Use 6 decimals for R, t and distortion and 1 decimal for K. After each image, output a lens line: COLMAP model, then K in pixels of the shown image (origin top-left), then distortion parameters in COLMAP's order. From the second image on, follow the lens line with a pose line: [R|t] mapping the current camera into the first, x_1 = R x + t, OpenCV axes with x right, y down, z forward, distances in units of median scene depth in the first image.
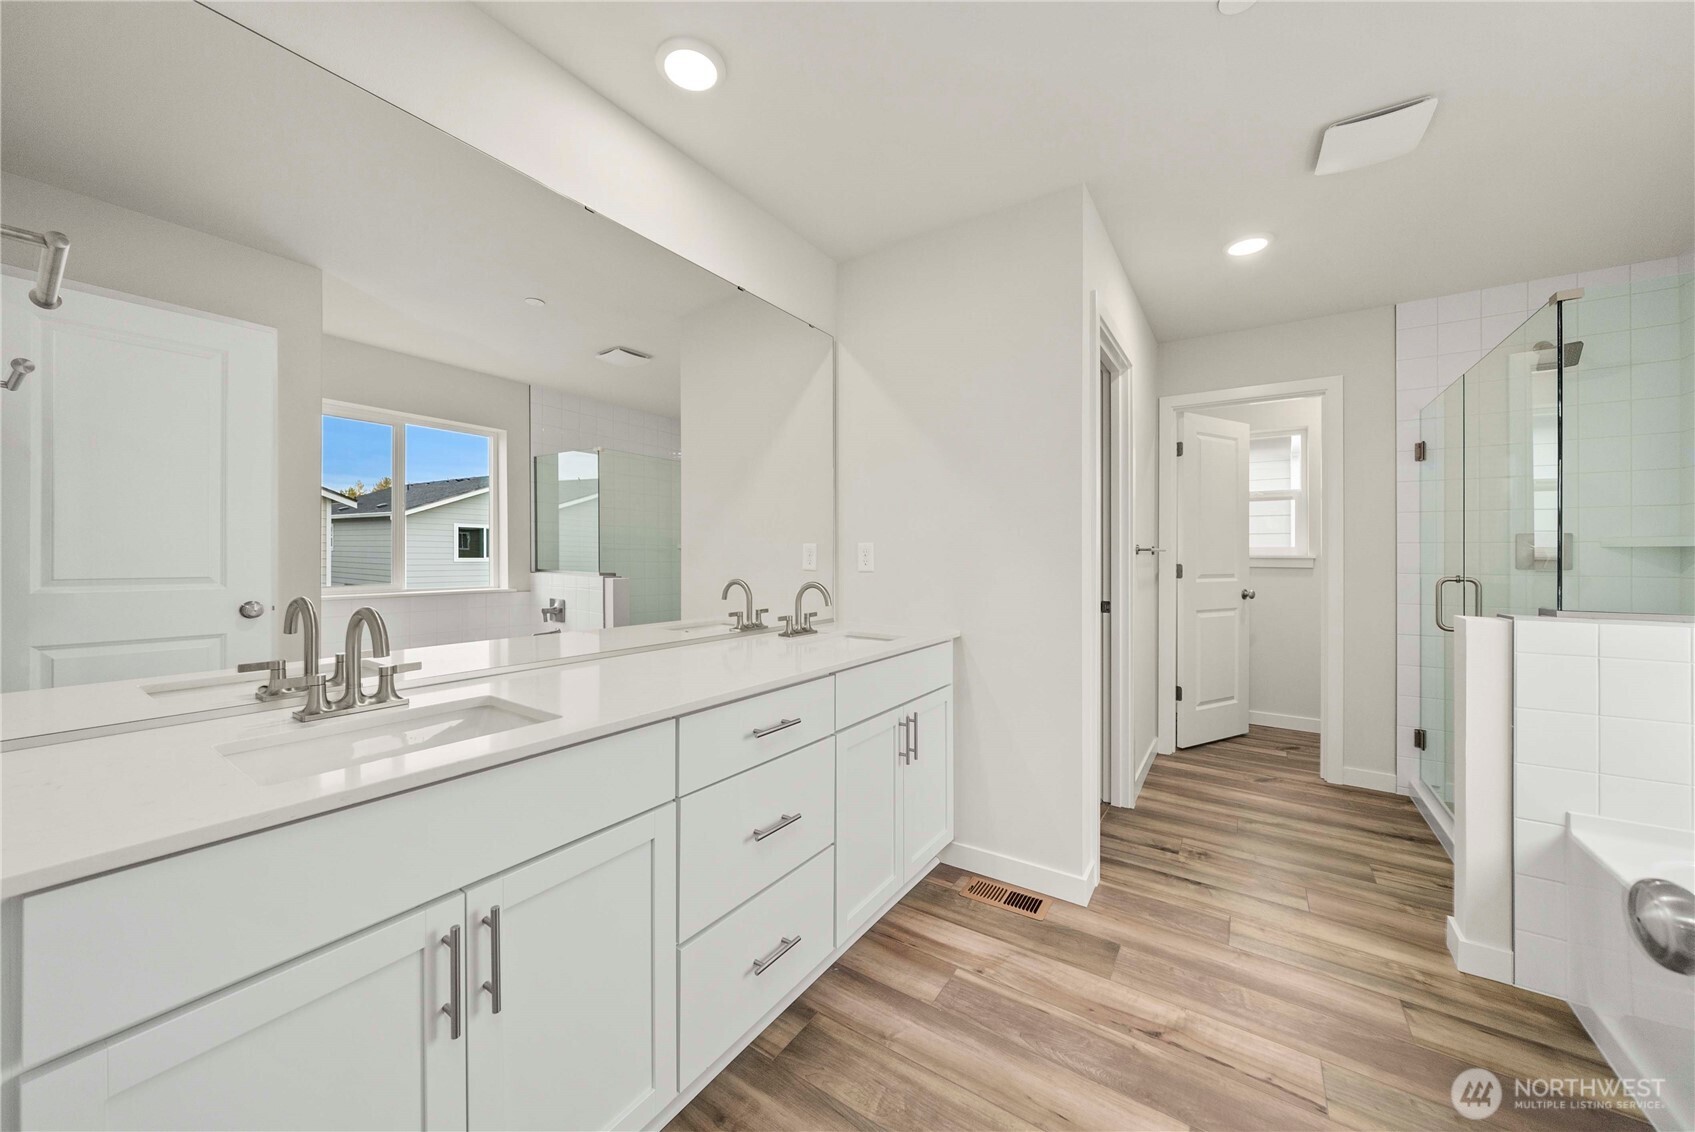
lens RADIAL K [[612.2, 0, 849.1], [0, 612.2, 555.8], [0, 0, 1]] dist [0.002316, 0.000075]
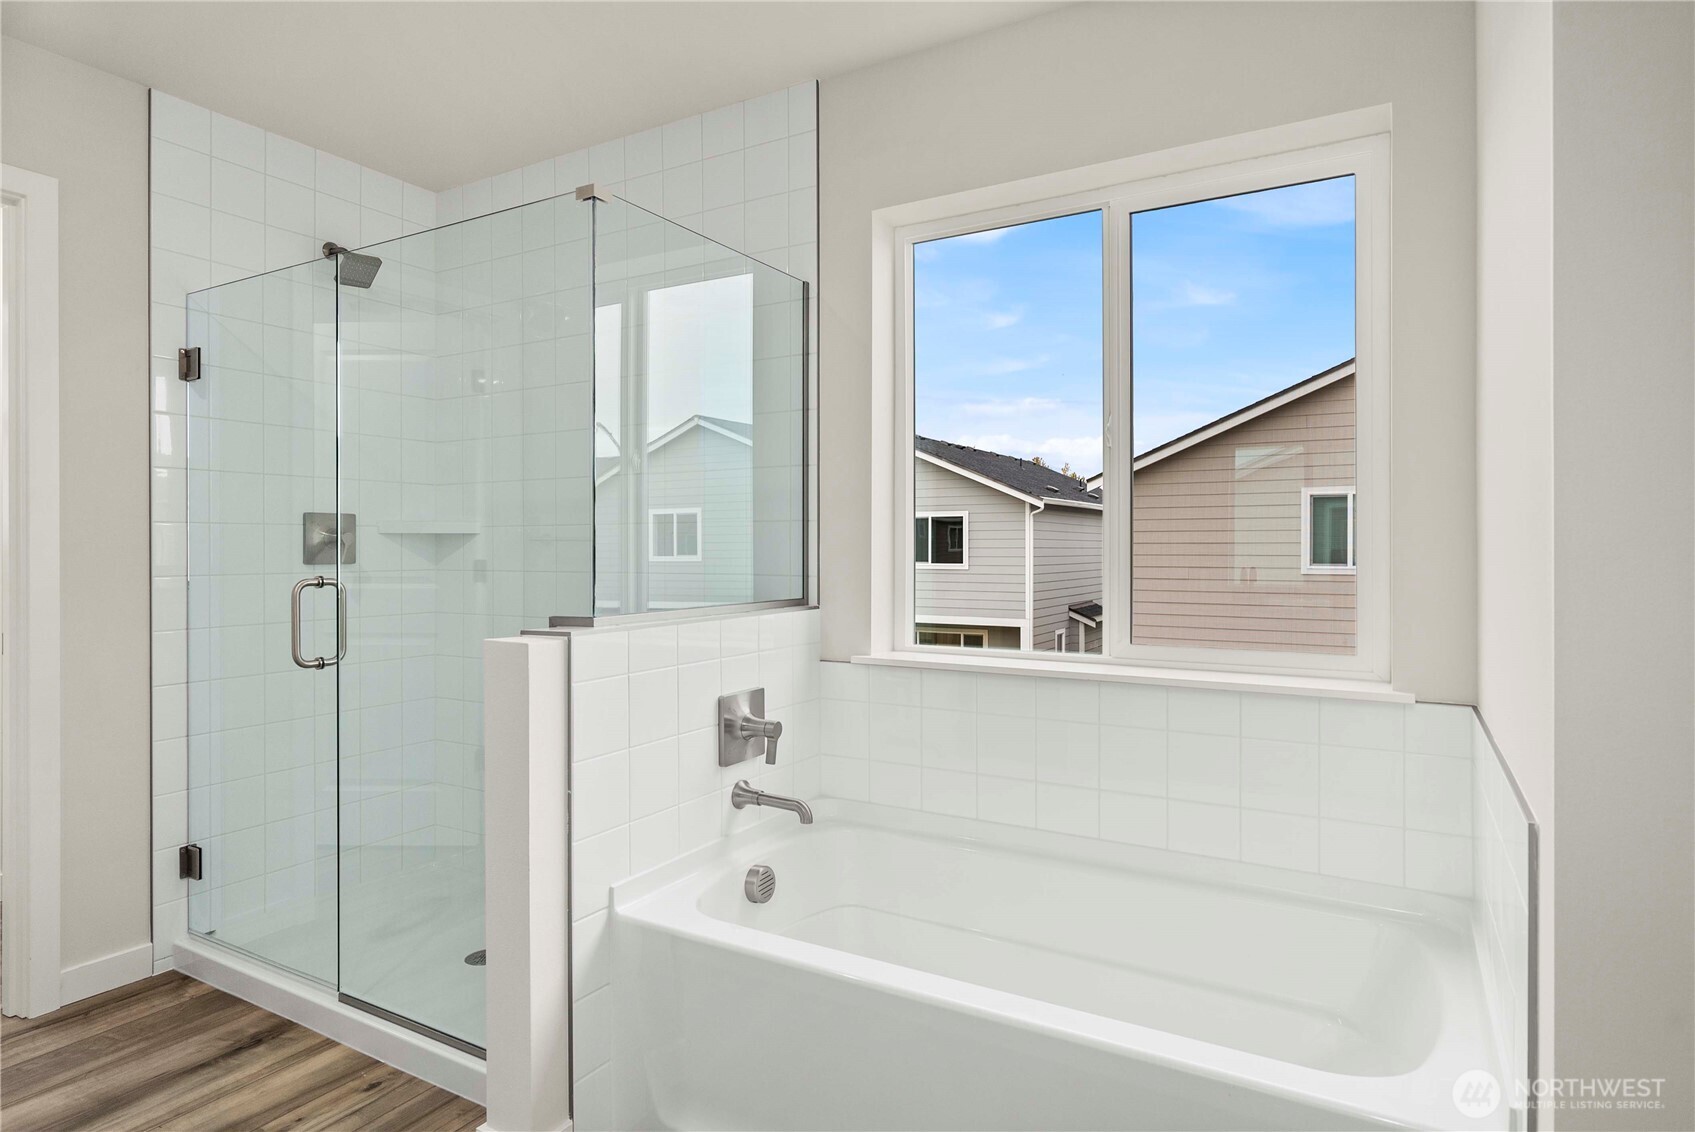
lens RADIAL K [[939.9, 0, 860.8], [0, 939.9, 543.9], [0, 0, 1]] dist [0.002351, -0.000435]
pose [[-0.064497, -0.001390, 0.997917, 0.005610], [0.004358, 0.999989, 0.001674, 0.000243], [-0.997908, 0.004457, -0.064490, 0.423501]]
